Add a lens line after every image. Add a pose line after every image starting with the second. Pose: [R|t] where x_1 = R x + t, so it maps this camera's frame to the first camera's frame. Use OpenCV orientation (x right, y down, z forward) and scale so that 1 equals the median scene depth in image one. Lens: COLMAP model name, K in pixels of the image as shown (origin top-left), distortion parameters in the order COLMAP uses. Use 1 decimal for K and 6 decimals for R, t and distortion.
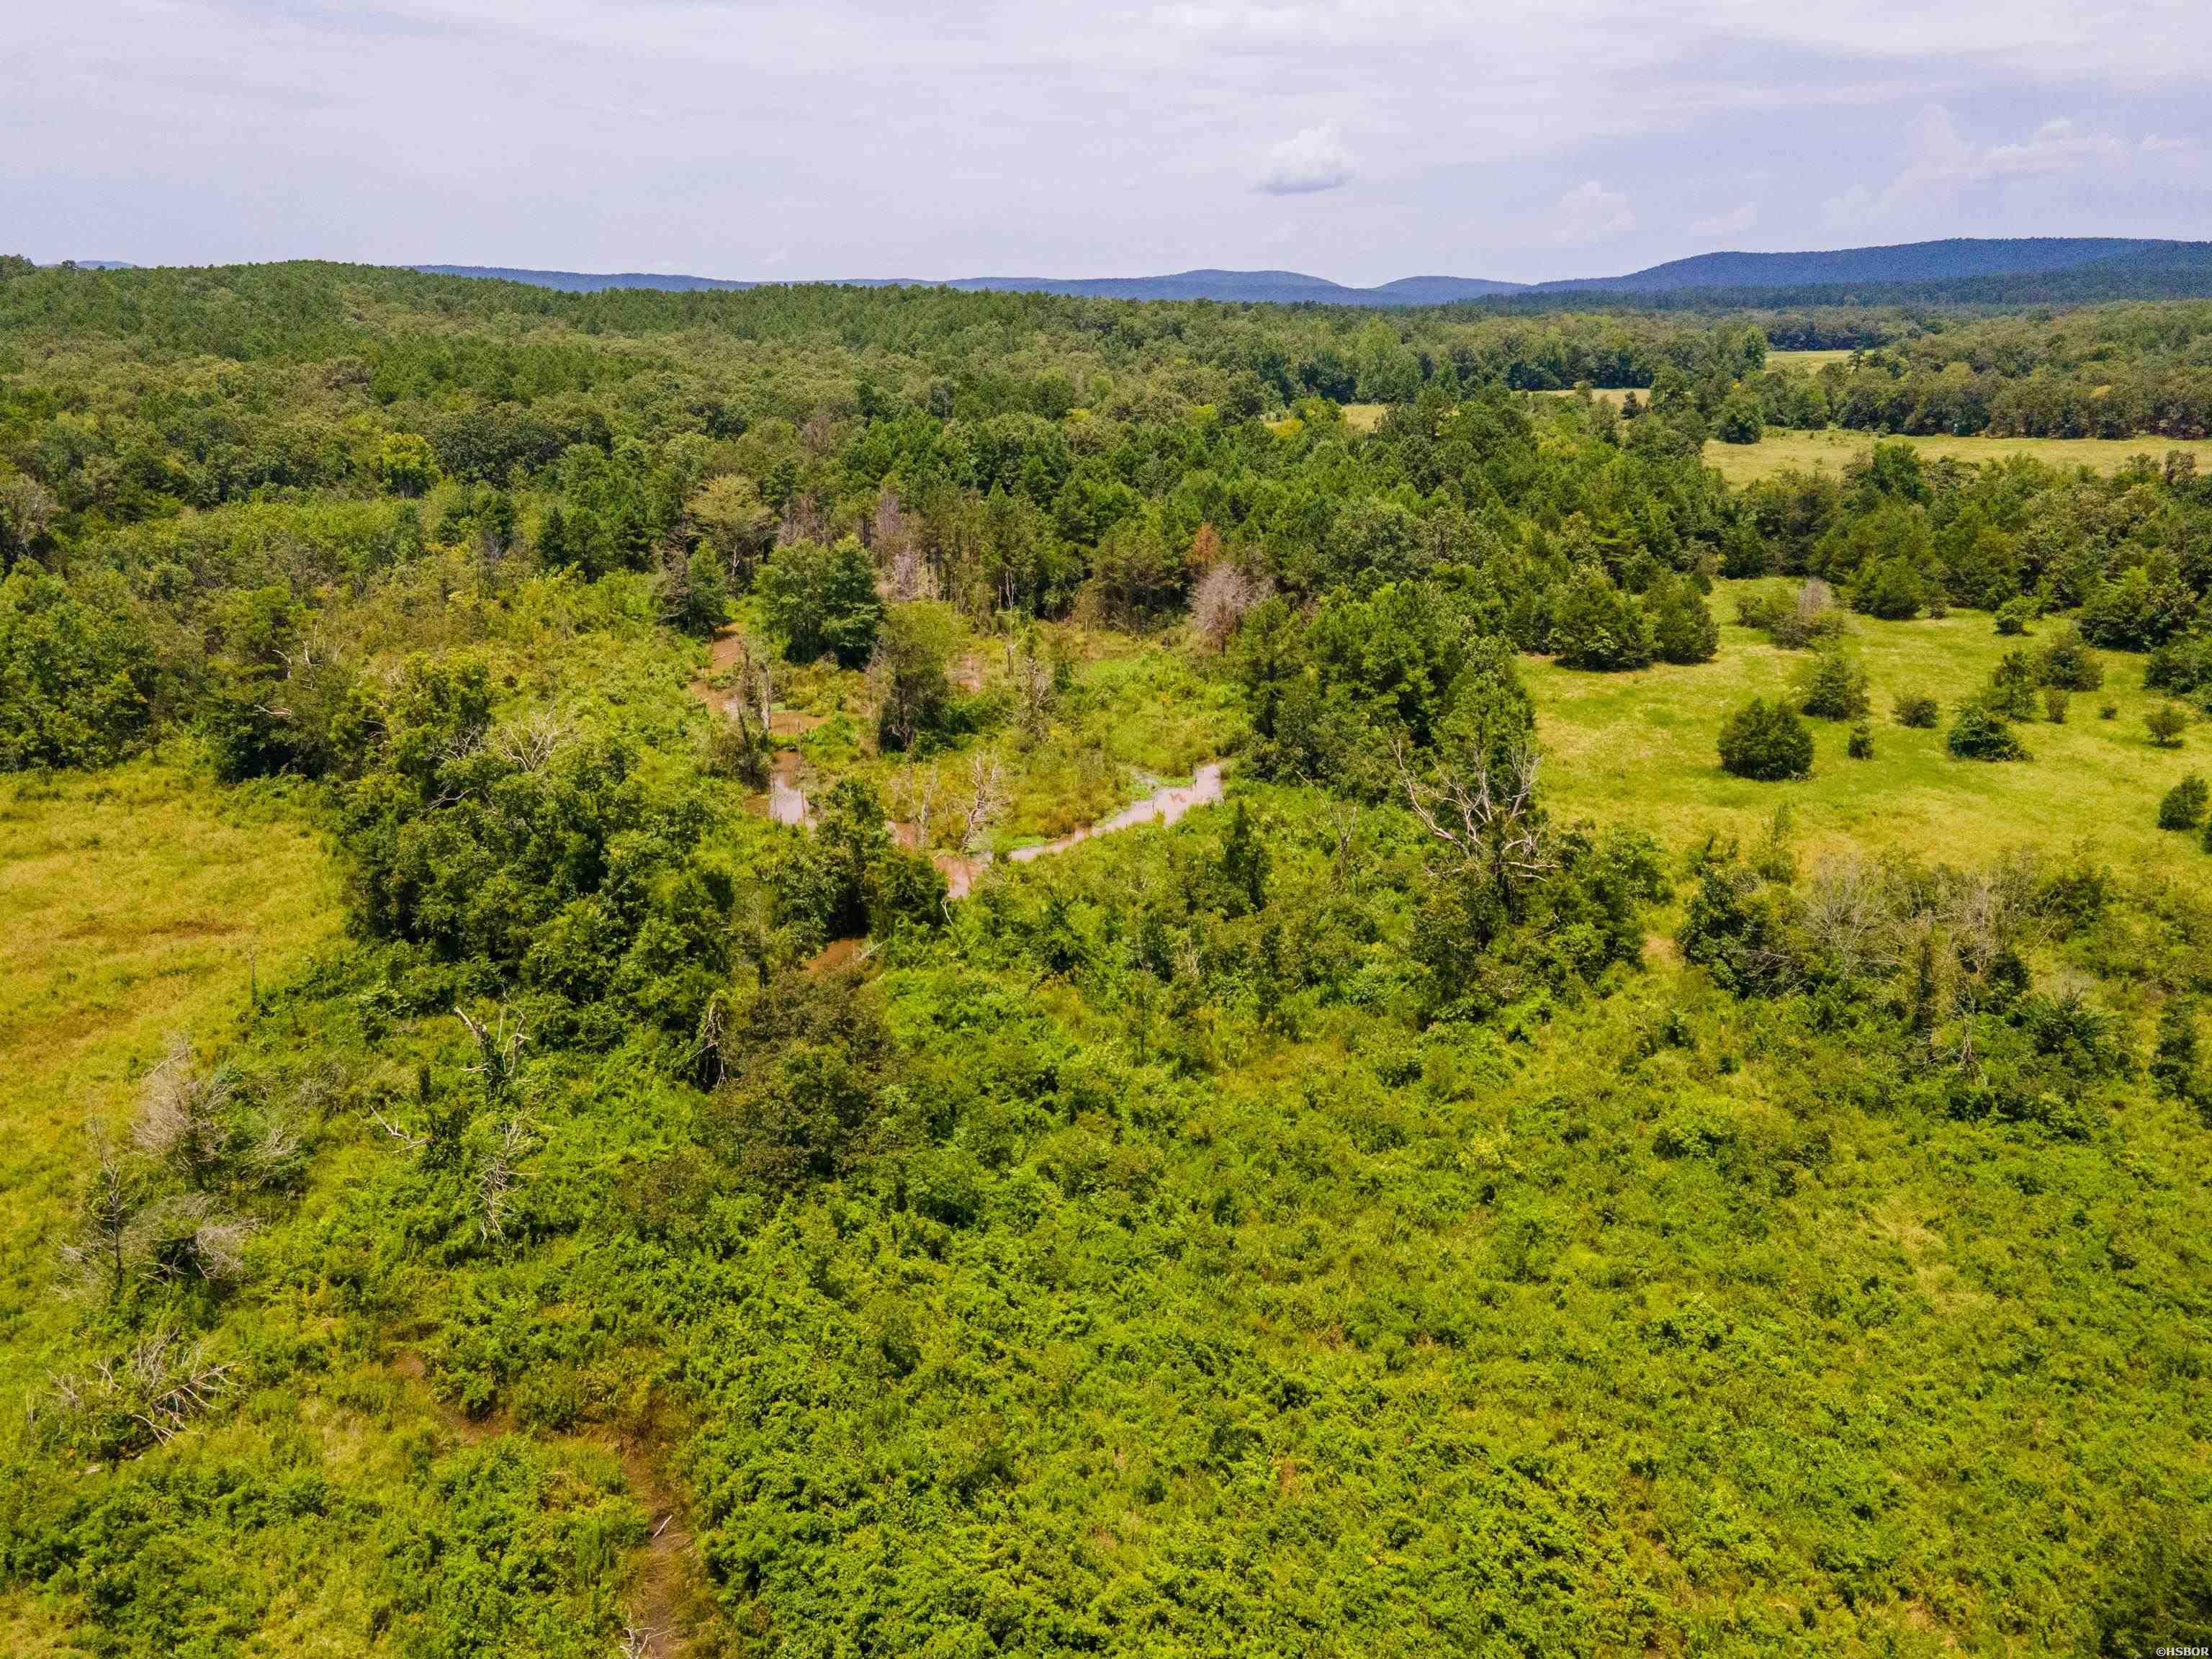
lens RADIAL K [[1625.4, 0, 1110.6], [0, 1625.4, 828.8], [0, 0, 1]] dist [0.004842, 0.062146]
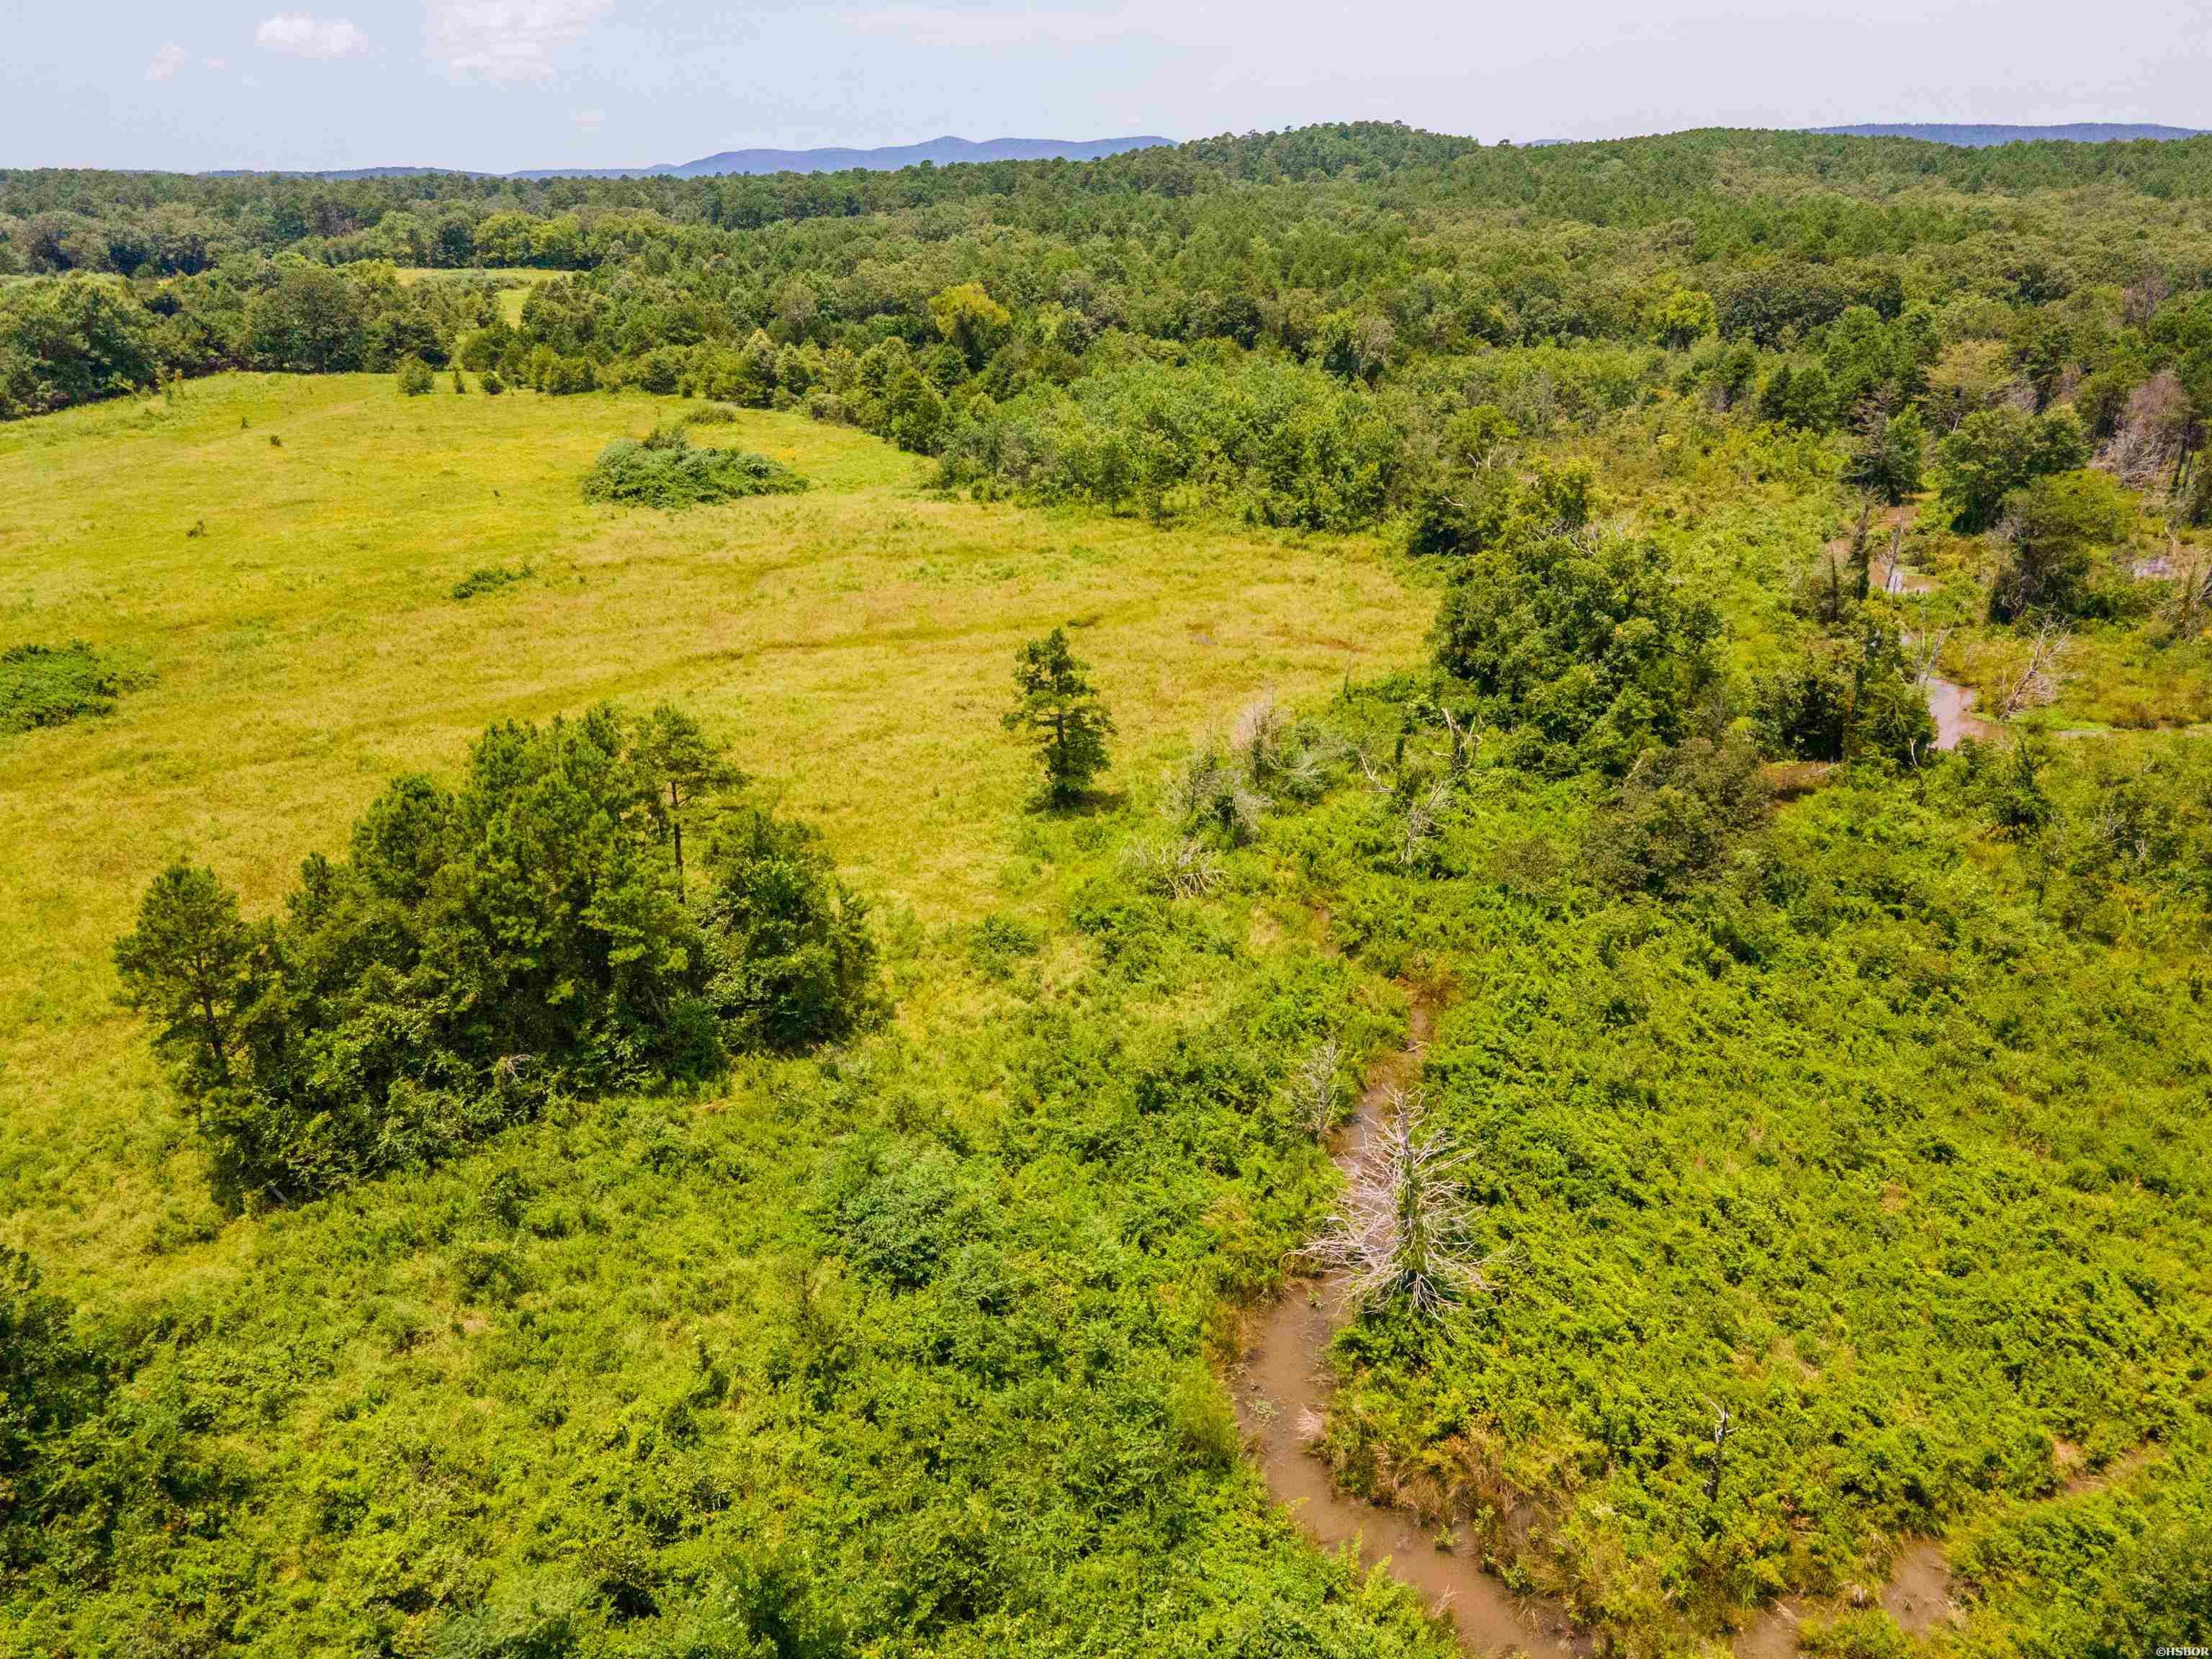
lens RADIAL K [[1625.4, 0, 1110.6], [0, 1625.4, 828.8], [0, 0, 1]] dist [0.004842, 0.062146]
pose [[0.718705, 0.250662, -0.648561, 0.155245], [-0.203182, 0.967757, 0.148871, 0.034933], [0.664966, 0.024781, 0.746462, -0.088062]]
